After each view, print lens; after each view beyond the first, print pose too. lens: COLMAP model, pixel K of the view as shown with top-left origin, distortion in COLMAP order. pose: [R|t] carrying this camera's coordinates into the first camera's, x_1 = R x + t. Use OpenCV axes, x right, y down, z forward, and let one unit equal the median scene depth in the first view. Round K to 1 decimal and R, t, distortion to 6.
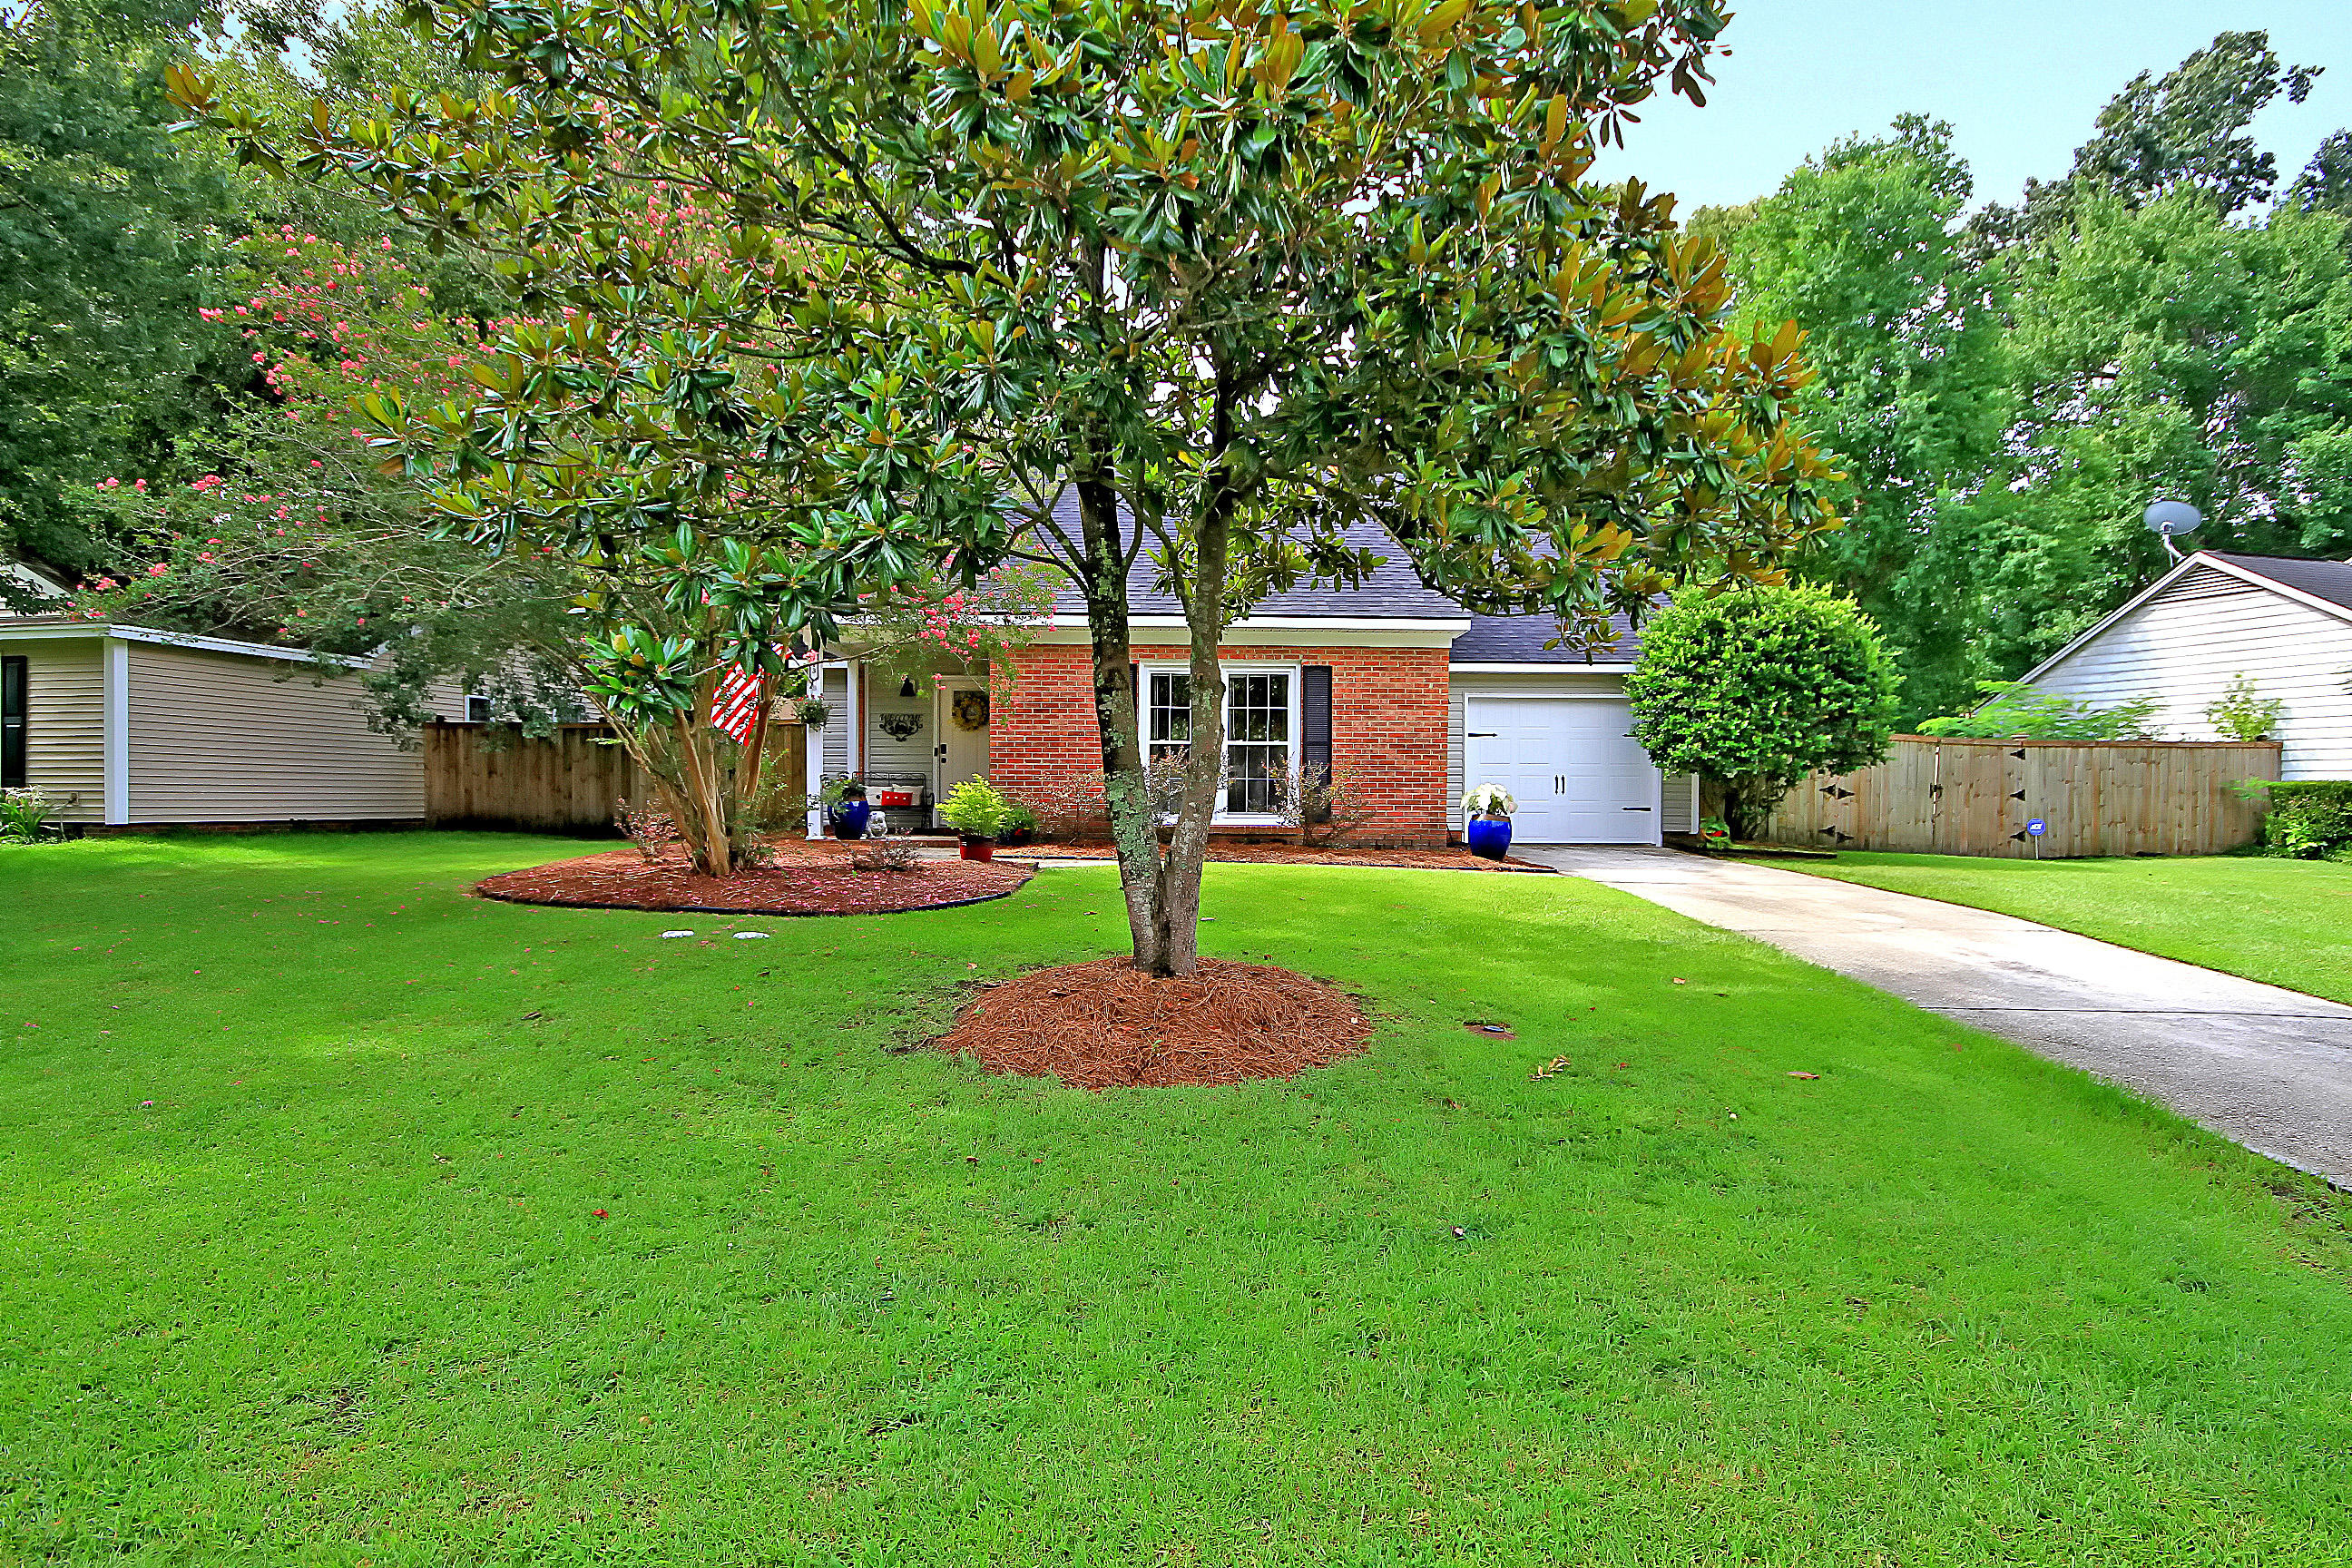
lens RADIAL K [[1156.4, 0, 1176.0], [0, 1156.4, 784.0], [0, 0, 1]] dist [0.003021, 0.000135]
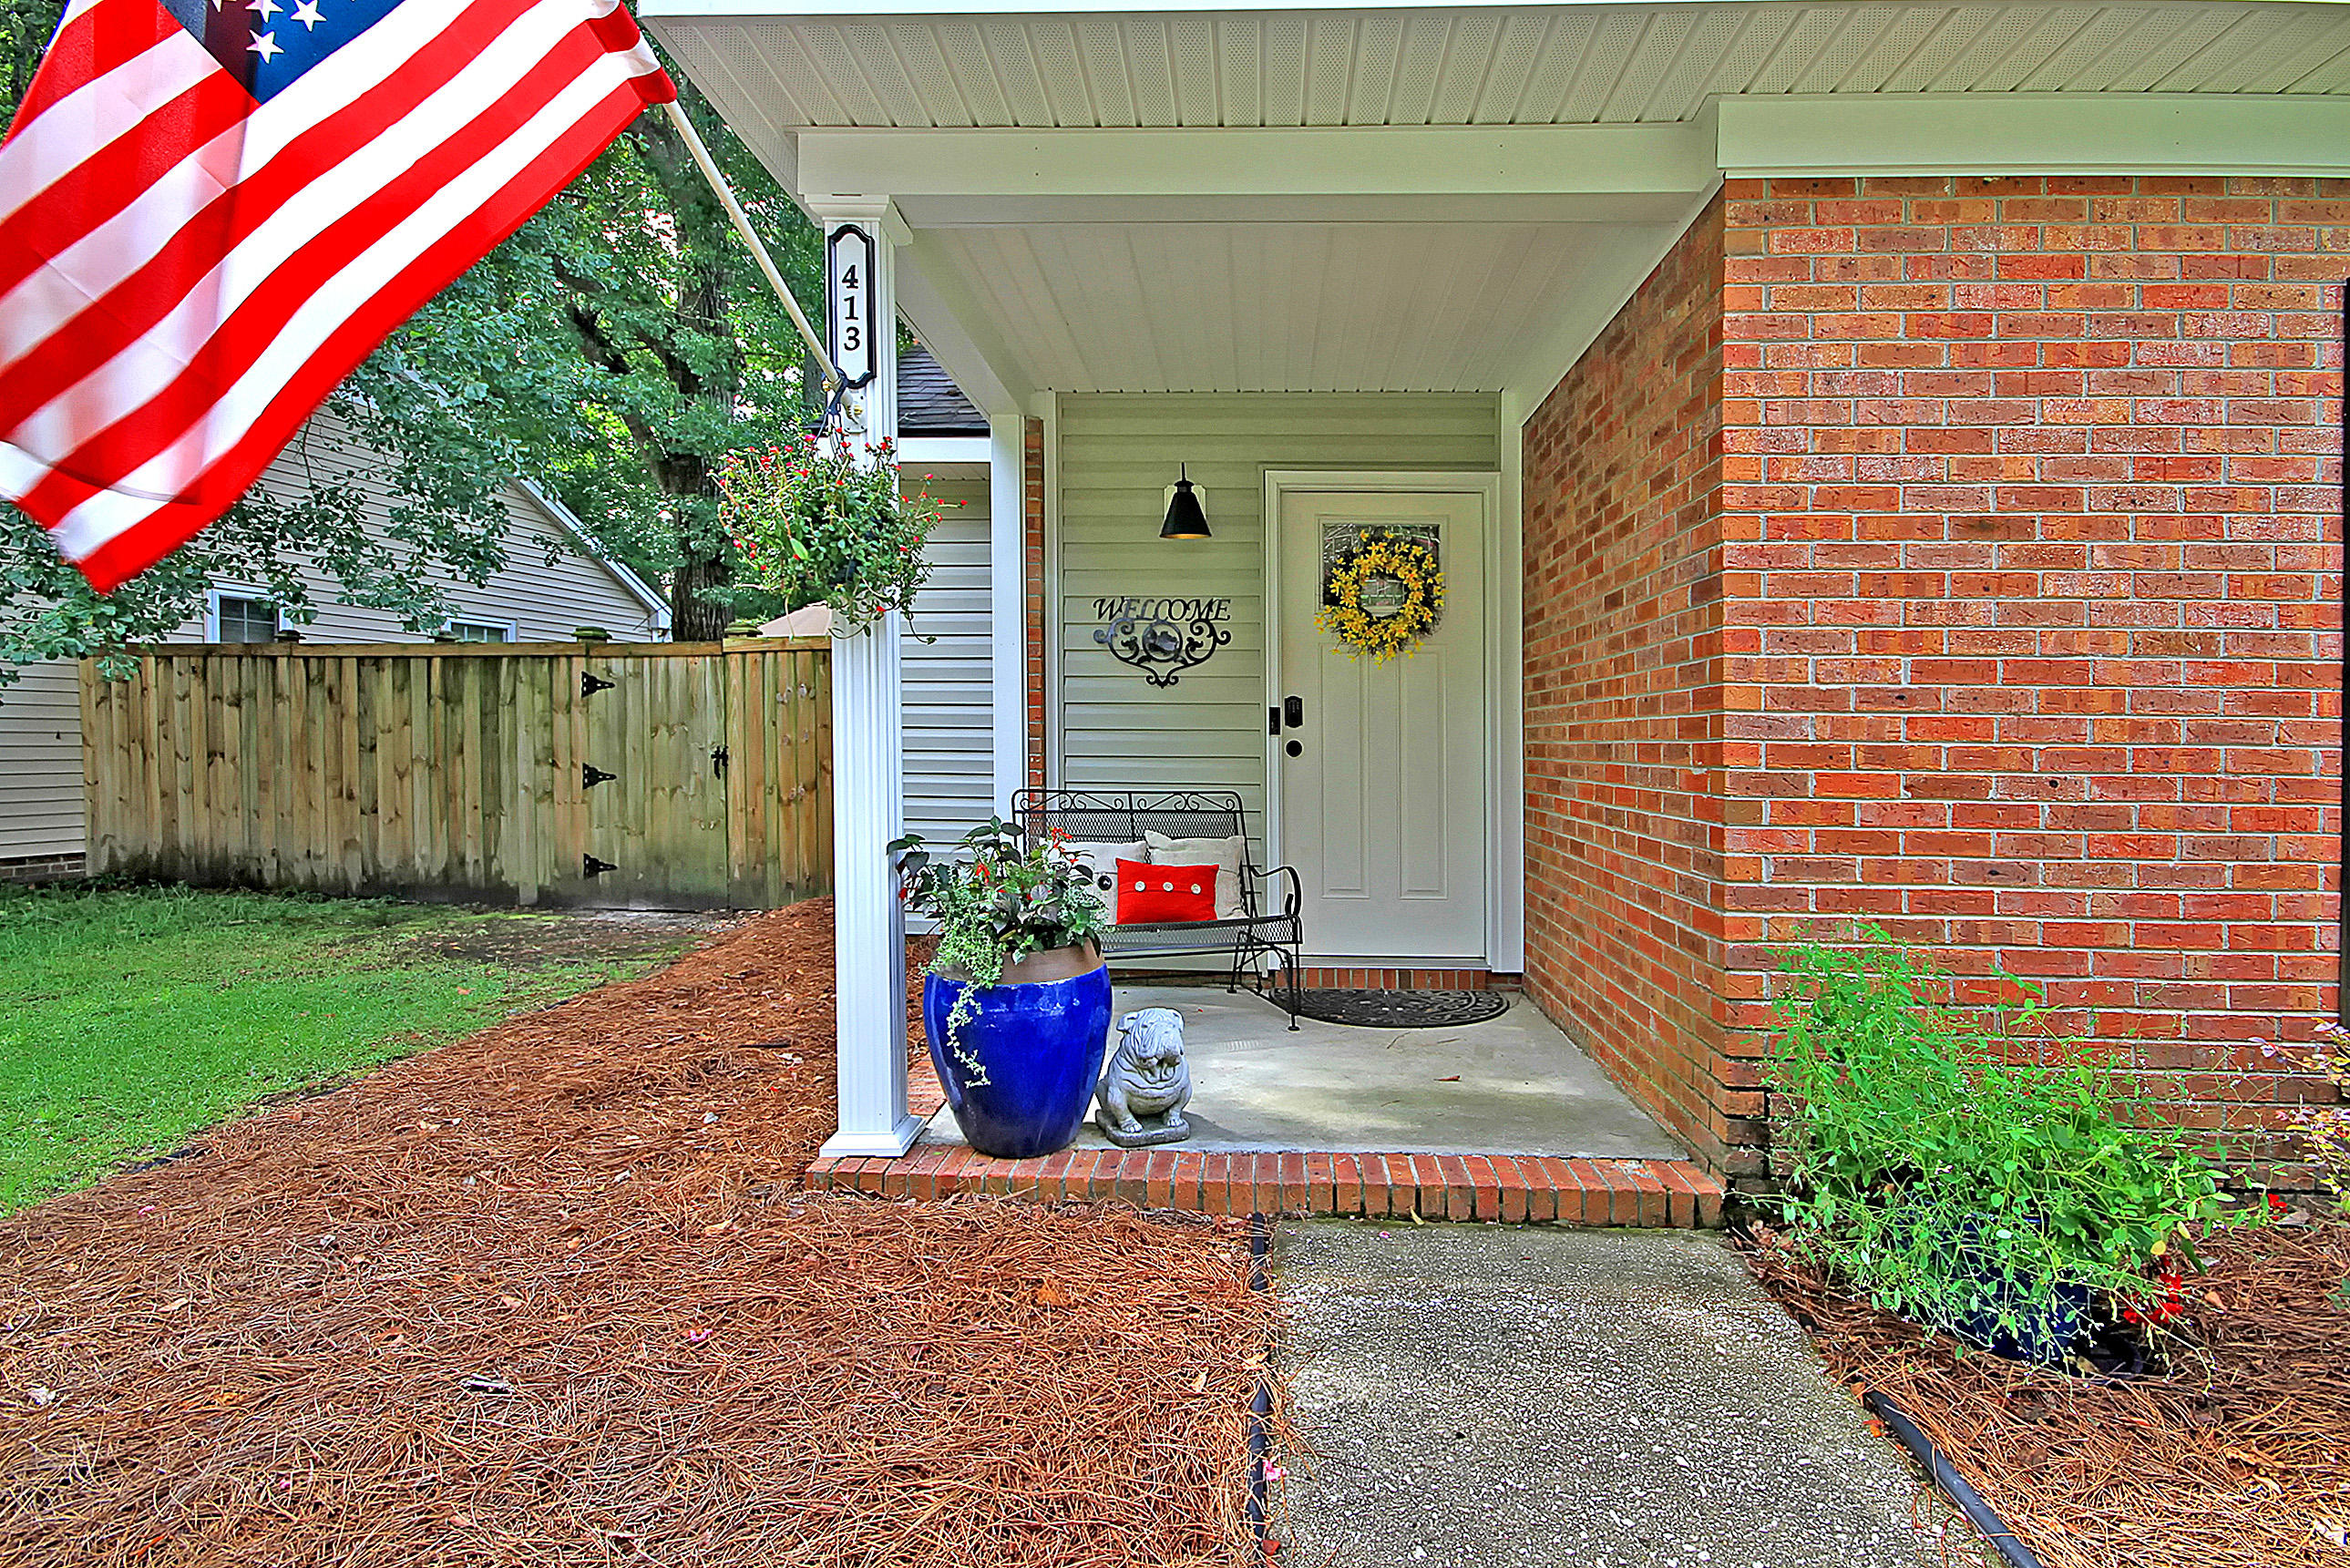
lens RADIAL K [[1233.5, 0, 1175.0], [0, 1233.5, 784.0], [0, 0, 1]] dist [0.013751, -0.016810]
pose [[0.994415, 0.010424, -0.105023, -0.214448], [-0.006211, 0.999166, 0.040368, -0.026005], [0.105357, -0.039491, 0.993650, 0.723588]]
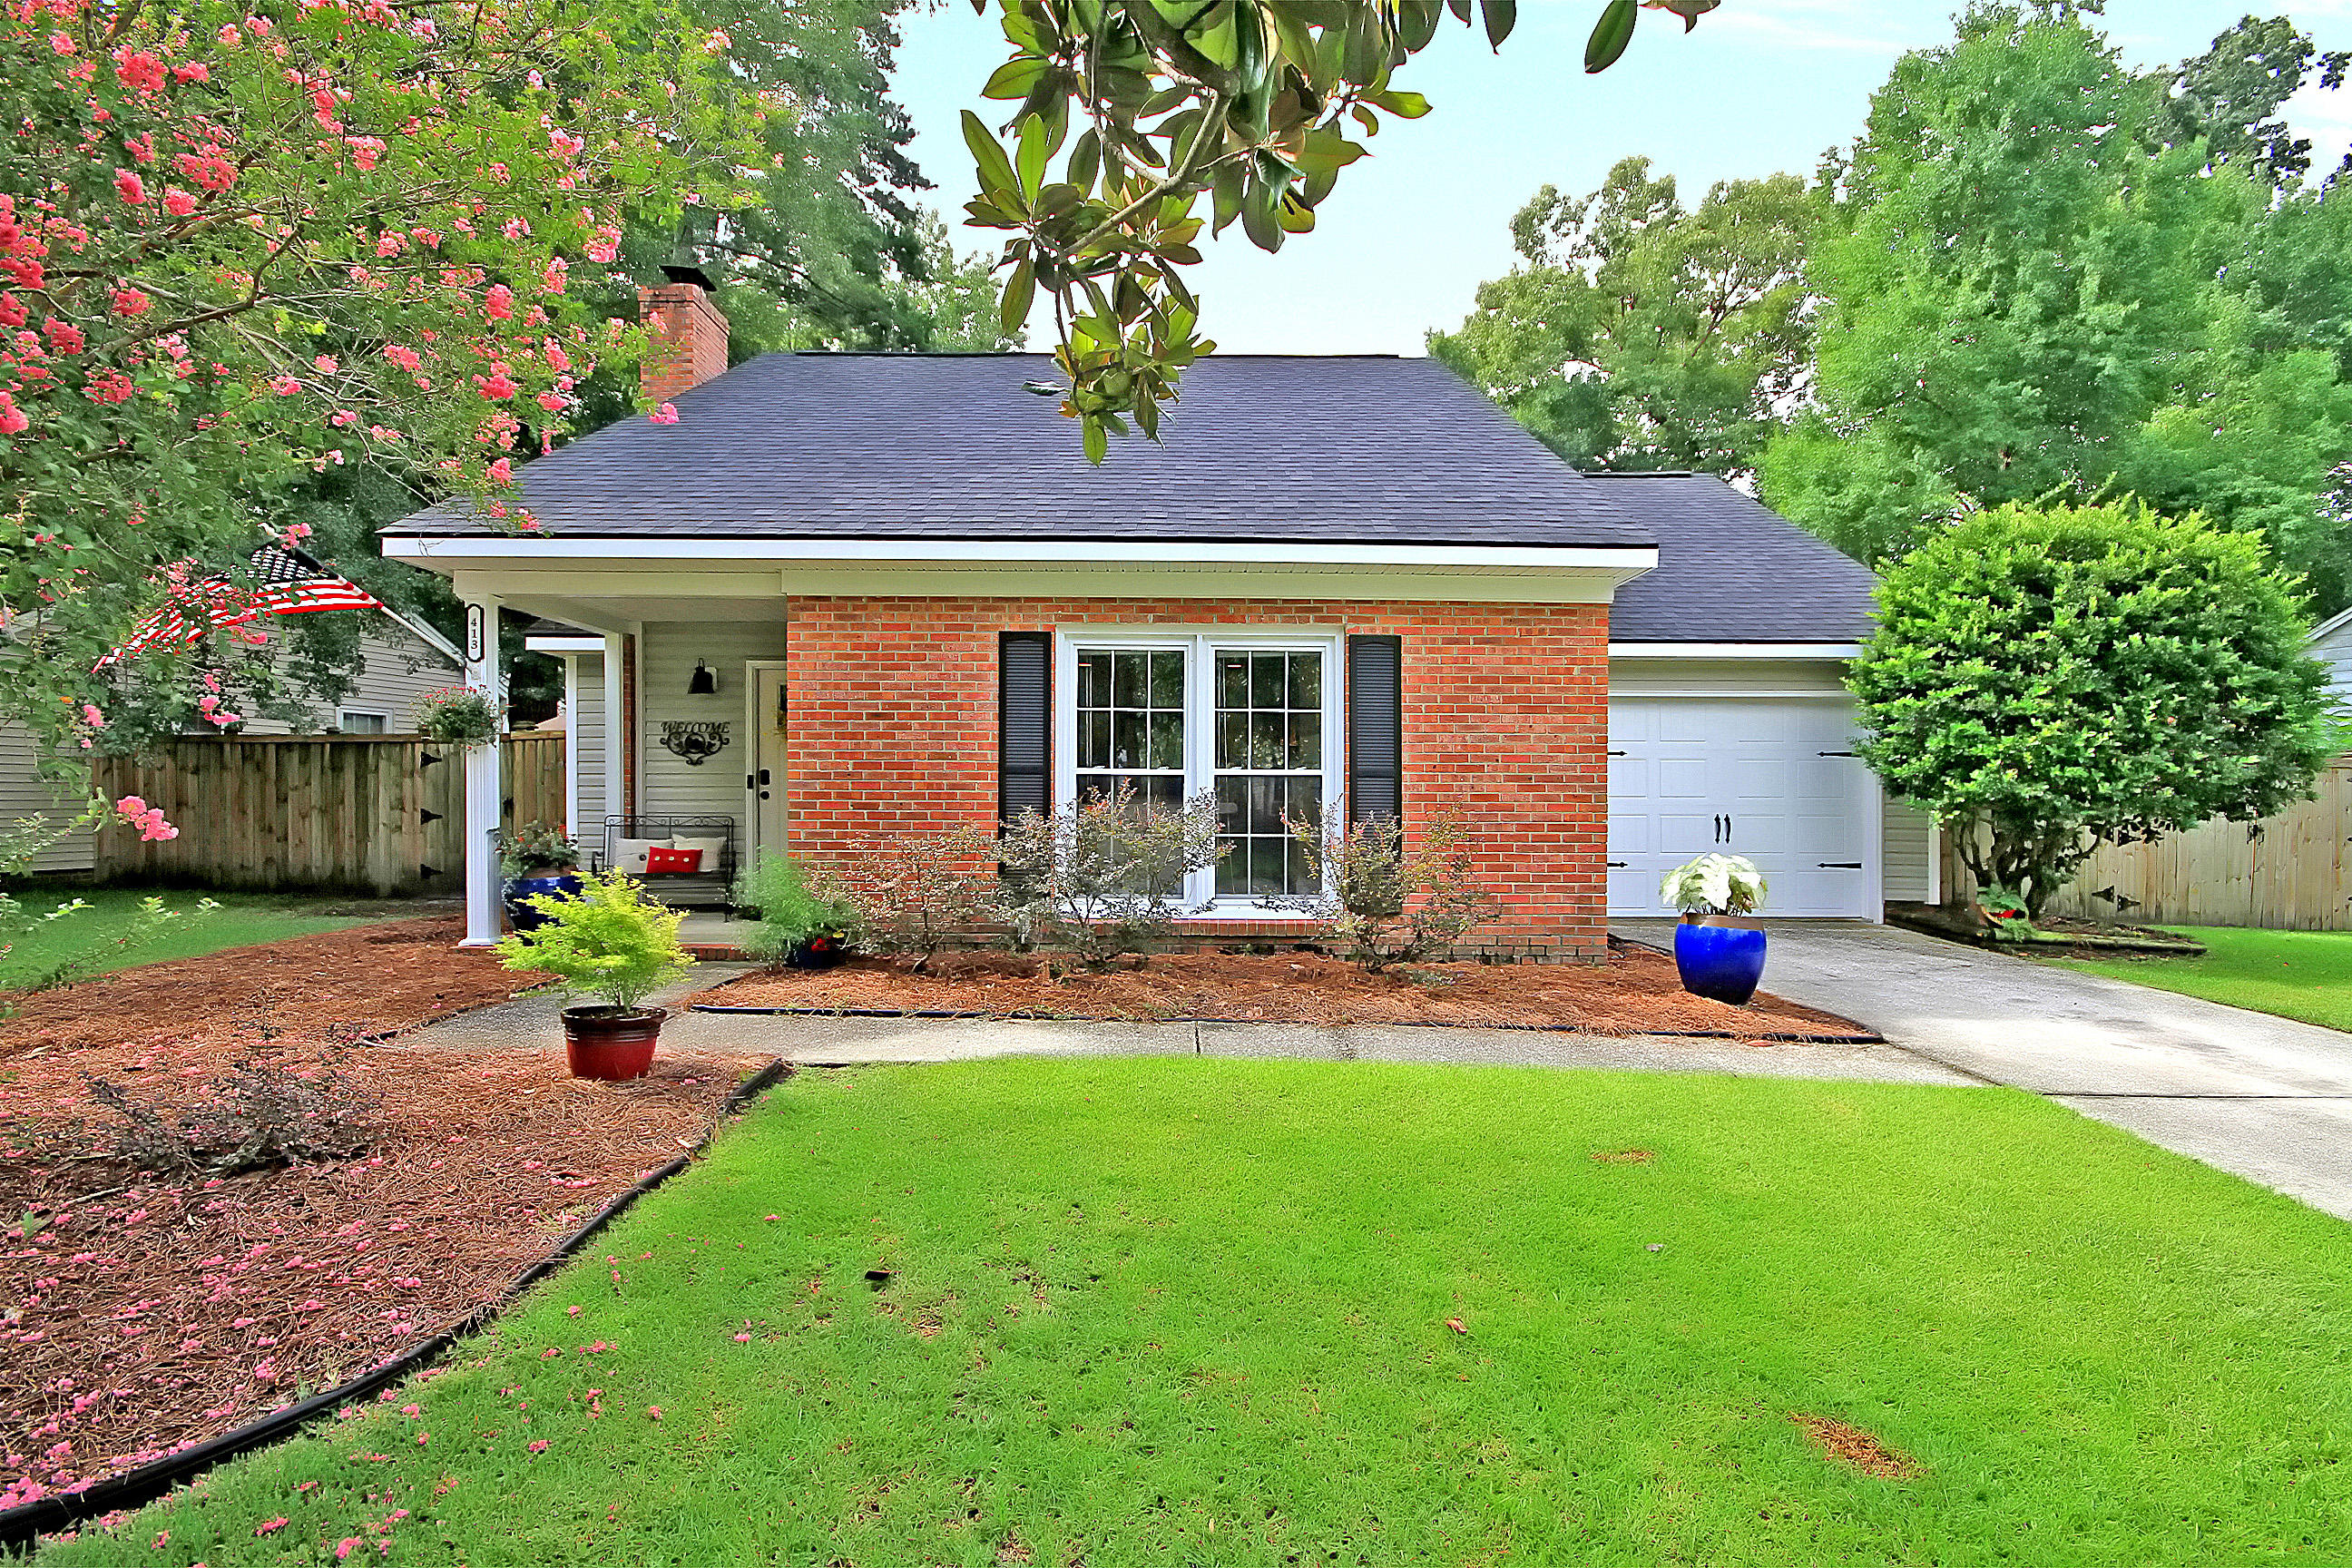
lens RADIAL K [[1119.3, 0, 1158.2], [0, 1119.3, 794.3], [0, 0, 1]] dist [-0.001408, -0.011706]
pose [[0.999897, 0.000368, -0.014328, 0.023245], [-0.000274, 0.999978, 0.006554, -0.027009], [0.014331, -0.006550, 0.999876, 0.427776]]
